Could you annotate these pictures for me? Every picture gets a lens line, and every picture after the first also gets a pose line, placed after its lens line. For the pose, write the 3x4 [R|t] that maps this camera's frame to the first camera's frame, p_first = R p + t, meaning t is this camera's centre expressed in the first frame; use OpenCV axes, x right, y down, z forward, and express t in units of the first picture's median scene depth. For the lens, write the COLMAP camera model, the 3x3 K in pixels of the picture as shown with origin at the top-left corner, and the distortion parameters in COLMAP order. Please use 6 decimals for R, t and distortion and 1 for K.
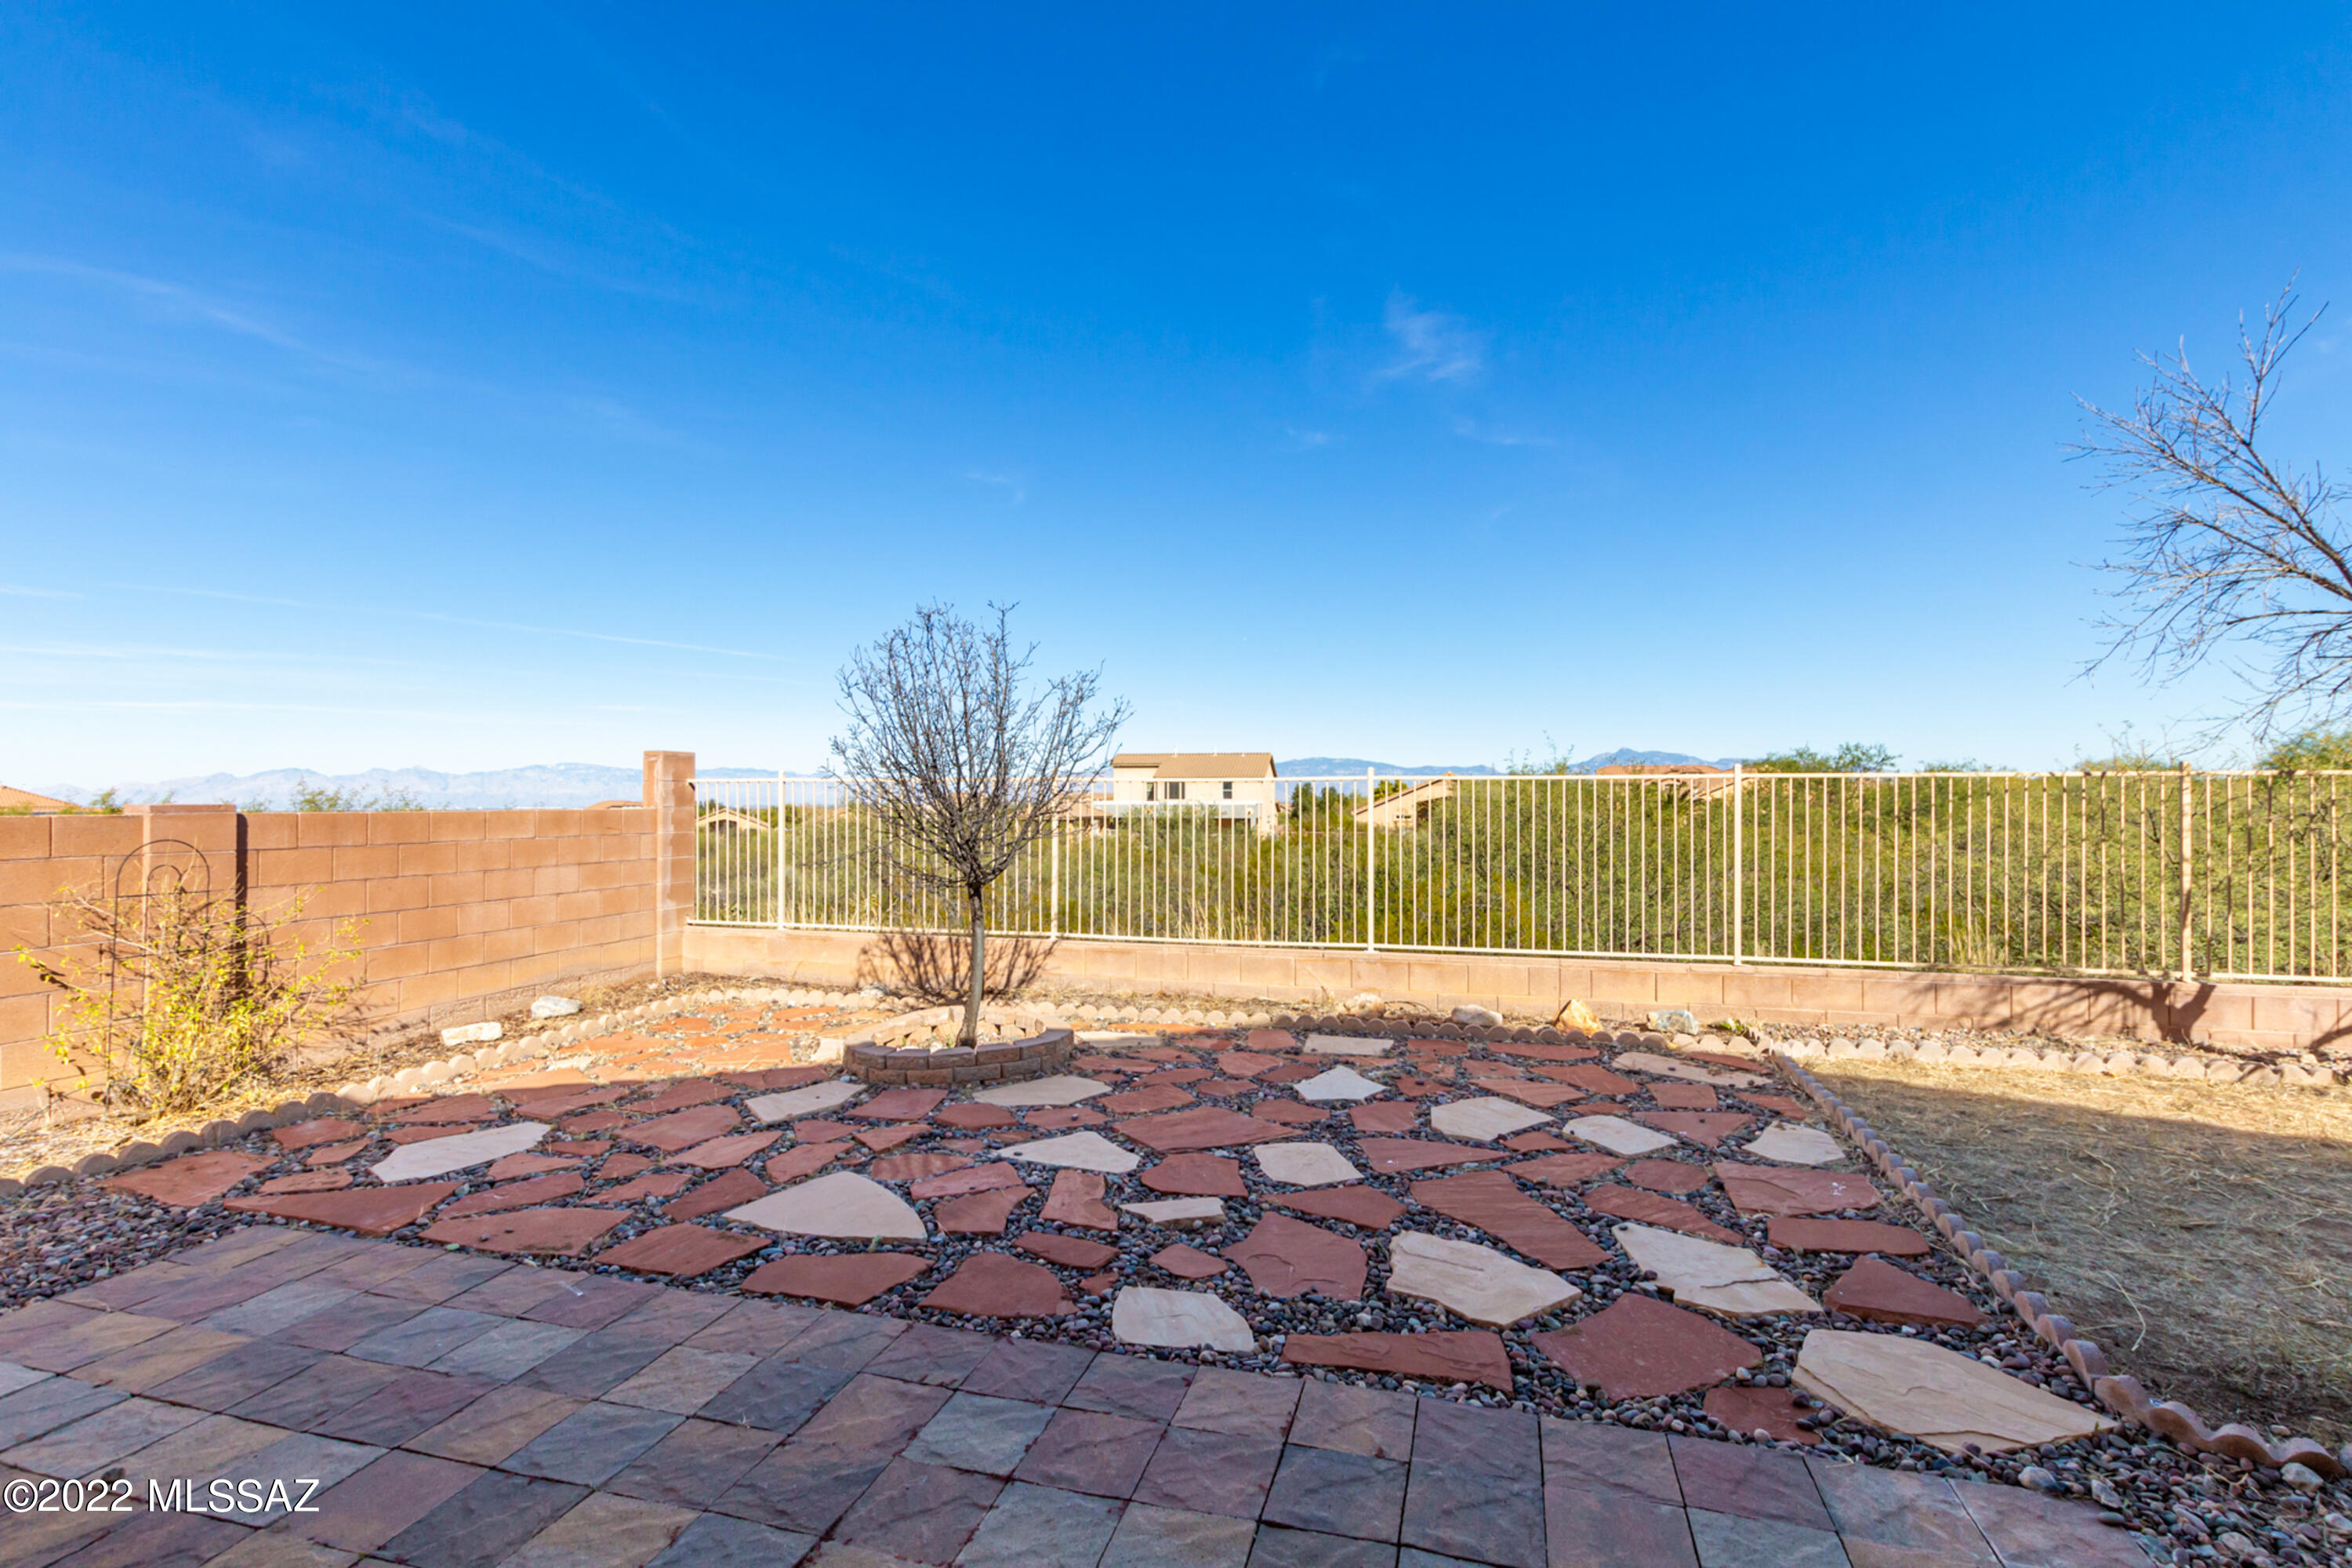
lens RADIAL K [[1073.6, 0, 1166.9], [0, 1073.6, 789.9], [0, 0, 1]] dist [0.005742, -0.003002]
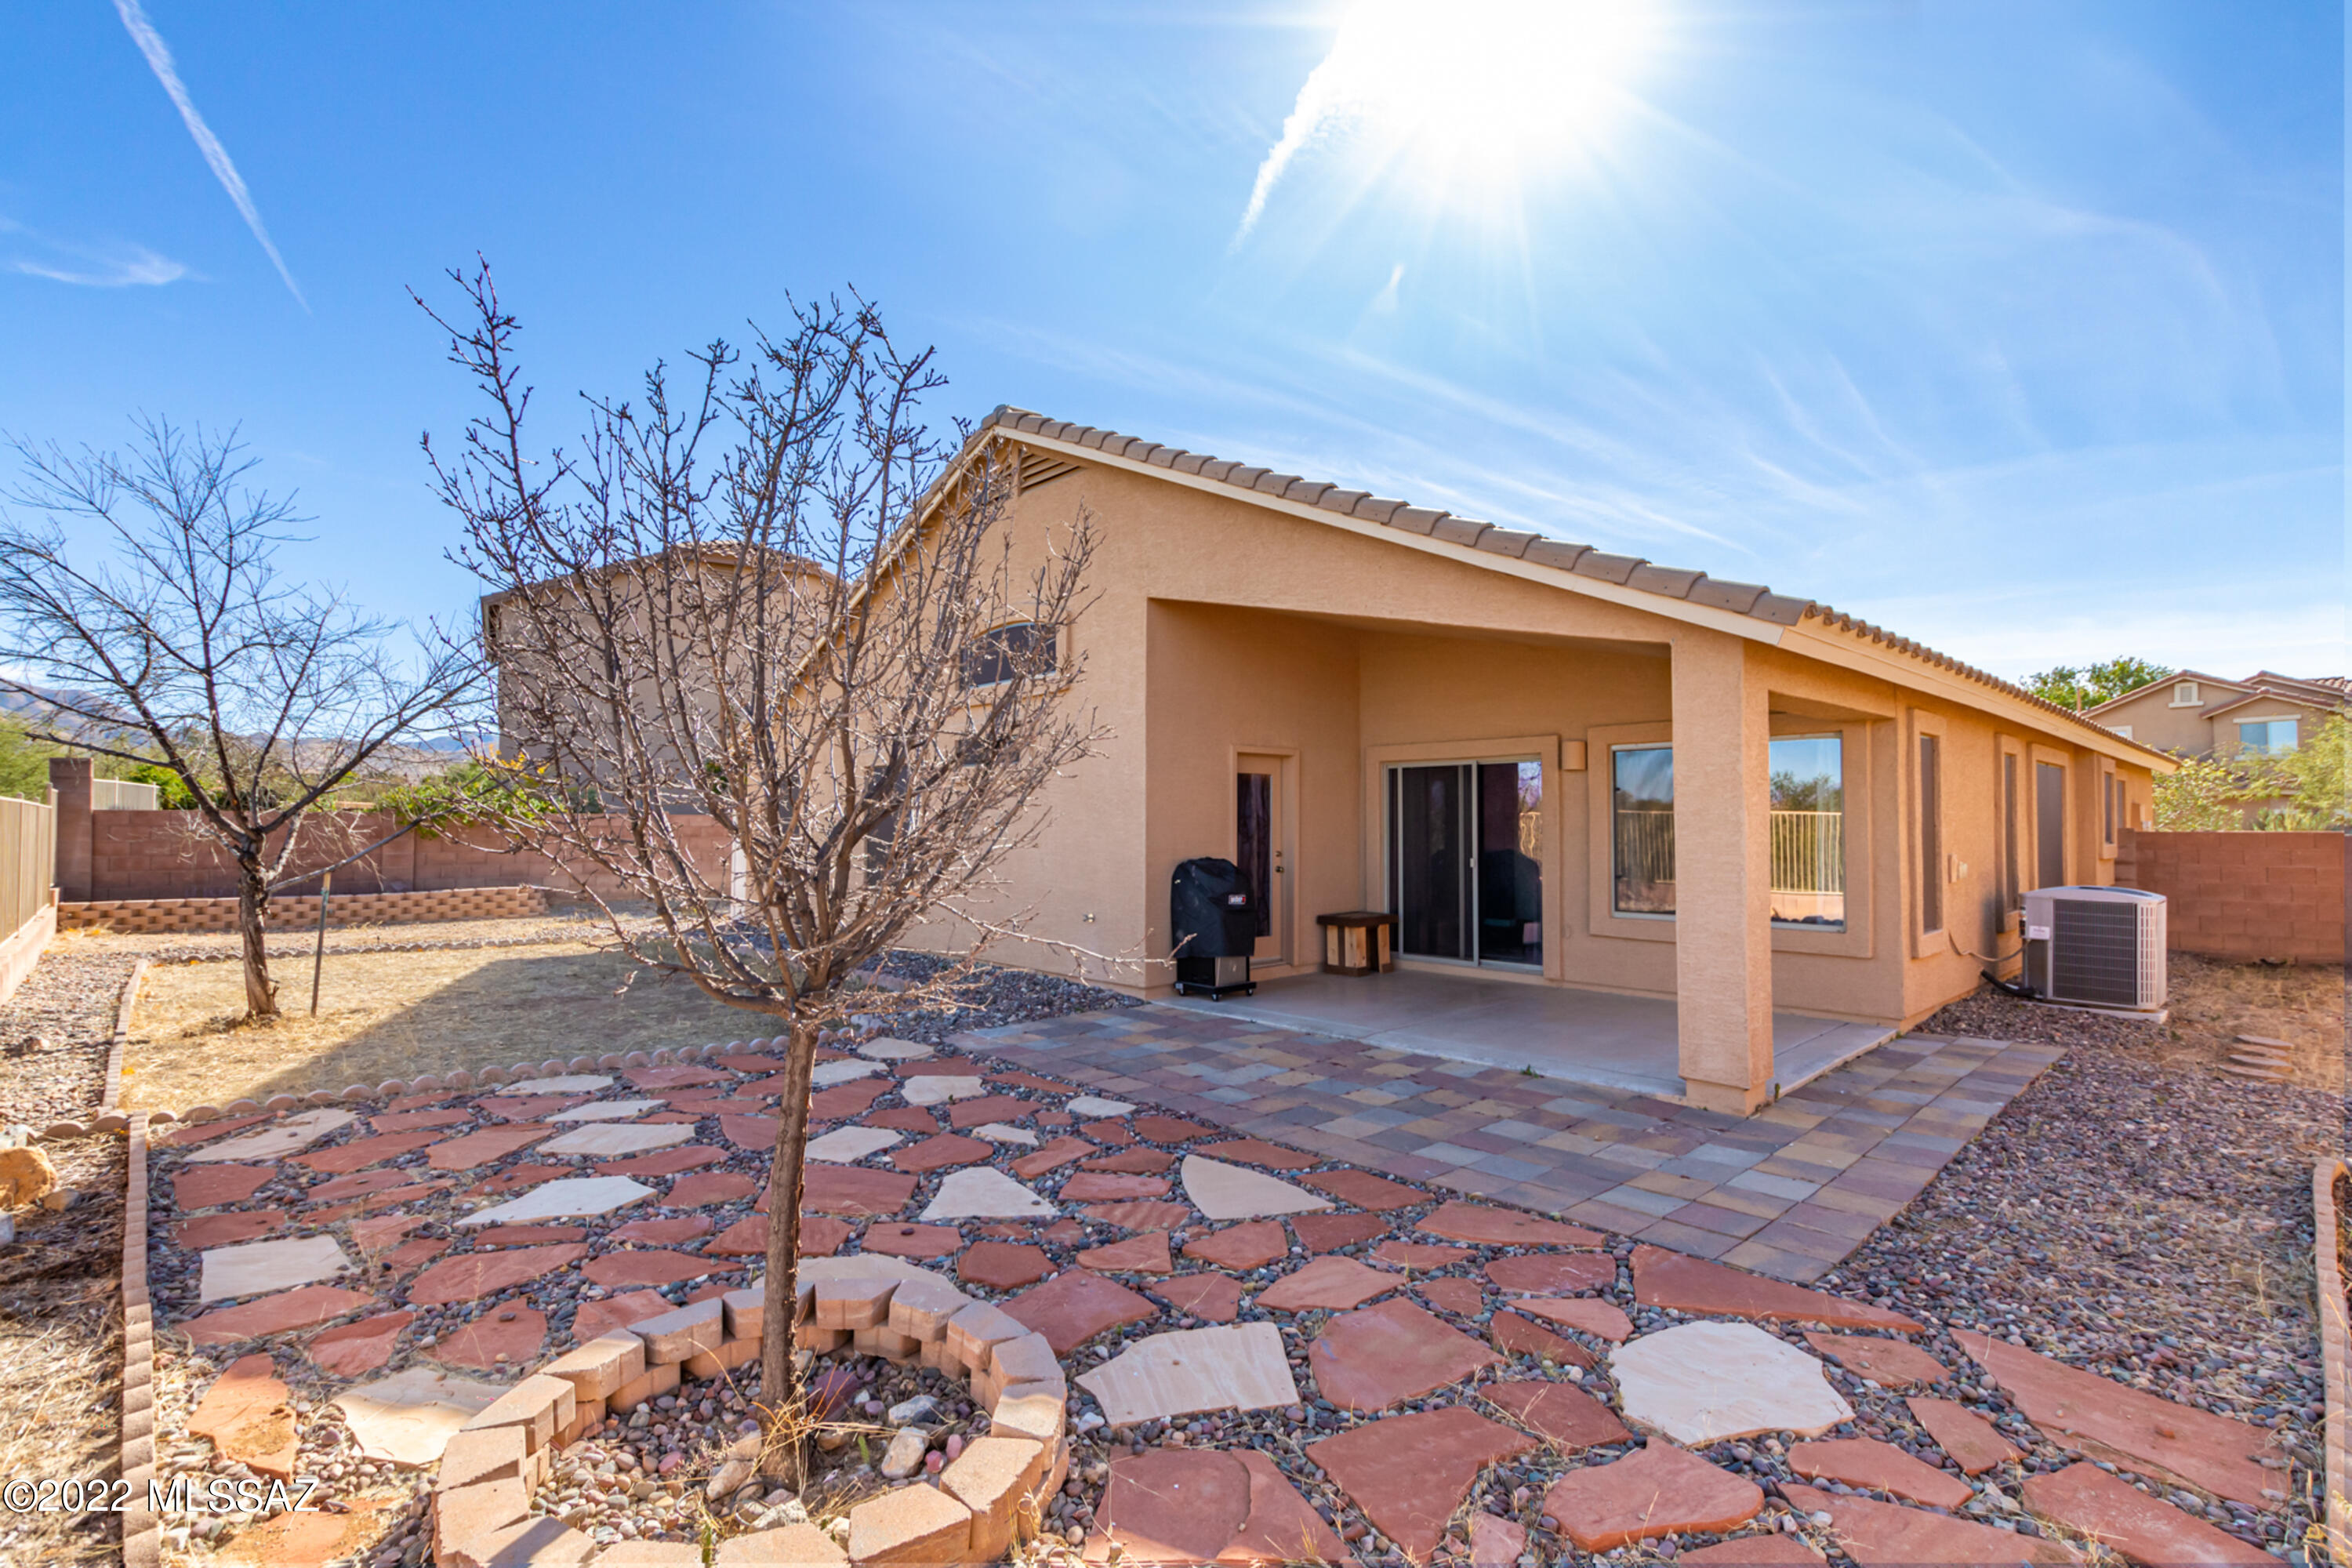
lens RADIAL K [[1073.6, 0, 1172.5], [0, 1073.6, 791.0], [0, 0, 1]] dist [0.005742, -0.003002]
pose [[-0.858958, 0.013460, 0.511869, -0.821872], [-0.005642, 0.999345, -0.035746, 0.018718], [-0.512015, -0.033593, -0.858319, 1.998359]]
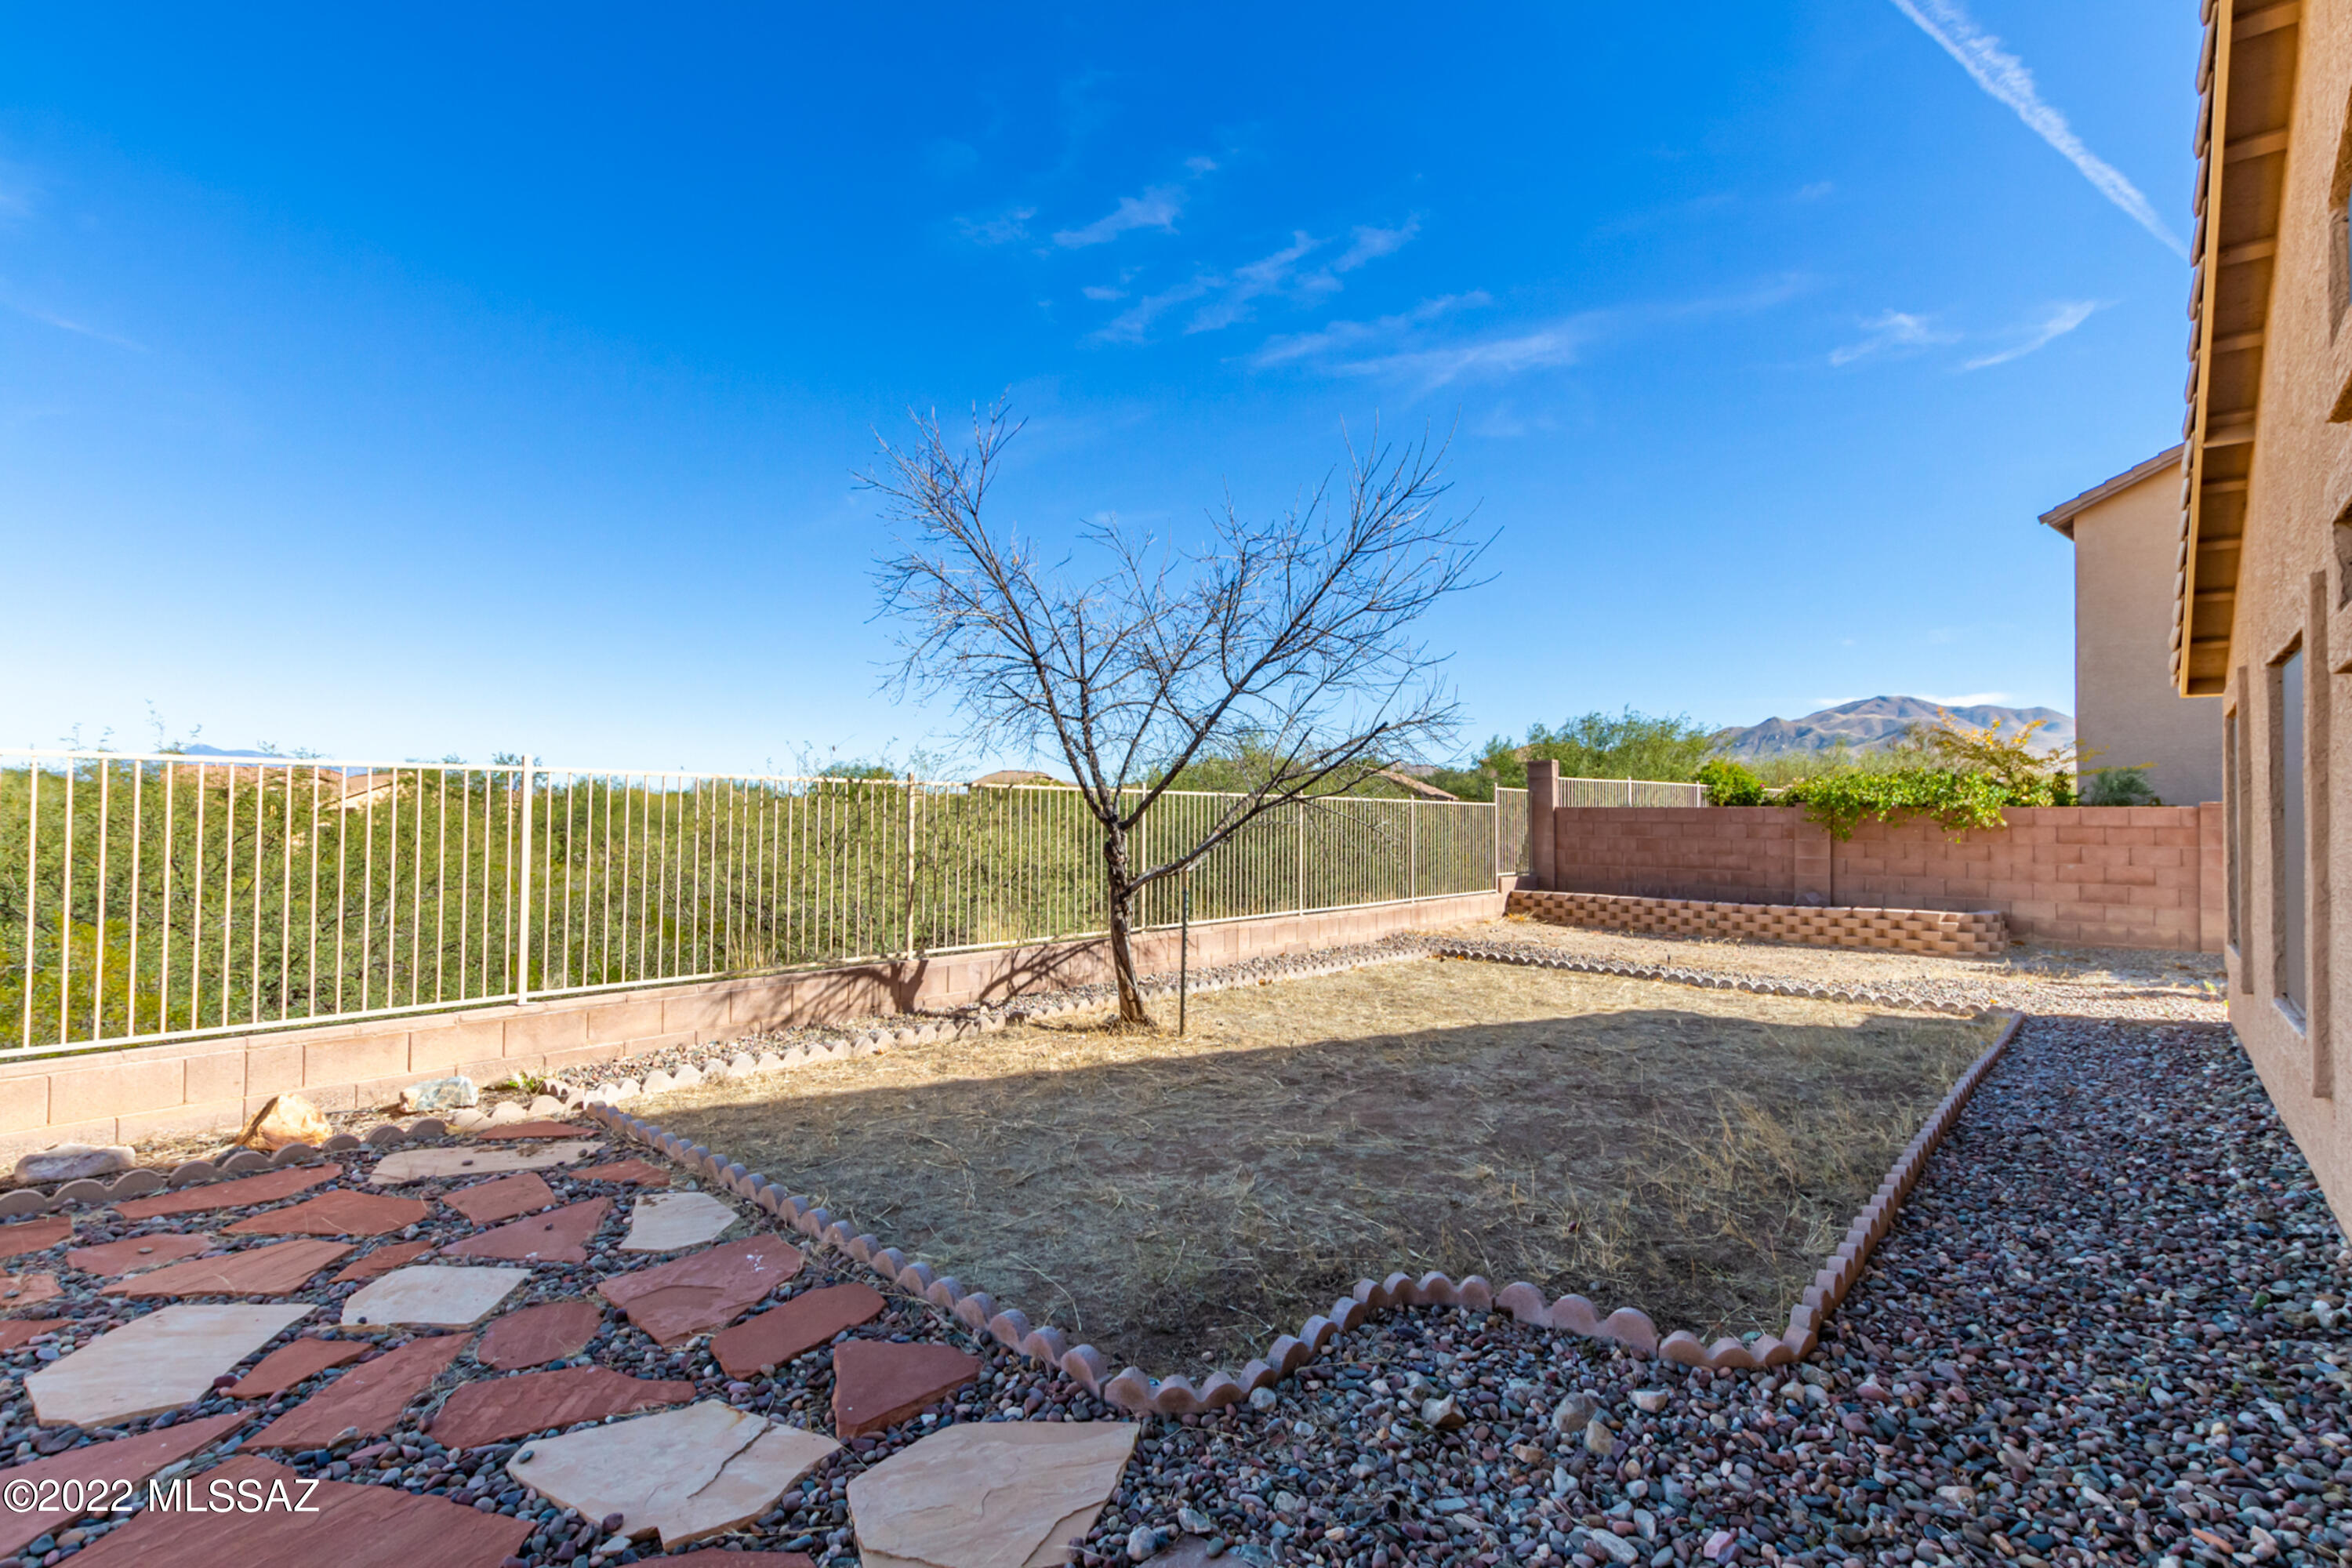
lens RADIAL K [[1073.6, 0, 1185.1], [0, 1073.6, 786.3], [0, 0, 1]] dist [0.005742, -0.003002]
pose [[0.410306, 0.029090, 0.911484, -0.003747], [-0.015695, 0.999568, -0.024836, 0.015420], [-0.911813, -0.004115, 0.410586, 0.270698]]
